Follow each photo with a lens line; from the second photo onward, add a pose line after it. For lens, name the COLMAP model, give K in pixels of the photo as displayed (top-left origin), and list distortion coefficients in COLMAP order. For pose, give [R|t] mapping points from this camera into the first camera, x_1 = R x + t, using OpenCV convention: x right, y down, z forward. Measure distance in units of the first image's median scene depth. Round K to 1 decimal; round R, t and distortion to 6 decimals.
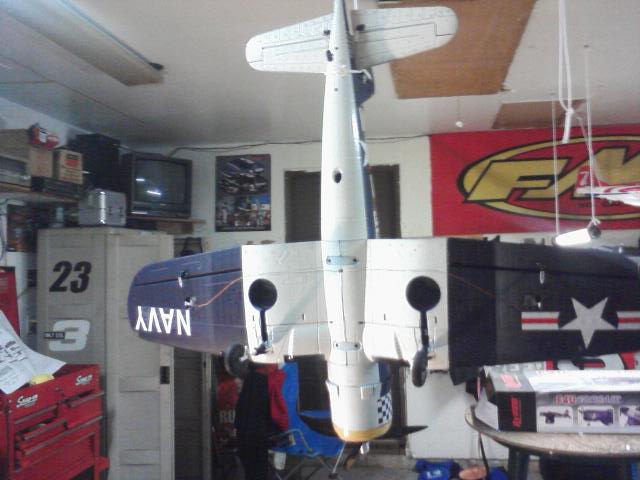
lens RADIAL K [[609.5, 0, 346.5], [0, 609.5, 237.8], [0, 0, 1]] dist [-0.004601, -0.077224]
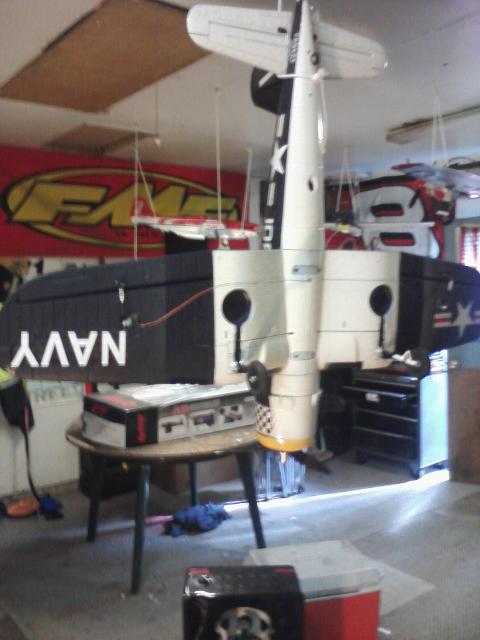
lens RADIAL K [[607.2, 0, 240.3], [0, 607.2, 308.4], [0, 0, 1]] dist [-0.057369, -0.001655]
pose [[0.680991, -0.023432, 0.731917, -0.678634], [-0.023606, 0.998266, 0.053923, 0.041199], [-0.731911, -0.053998, 0.679257, 0.344048]]
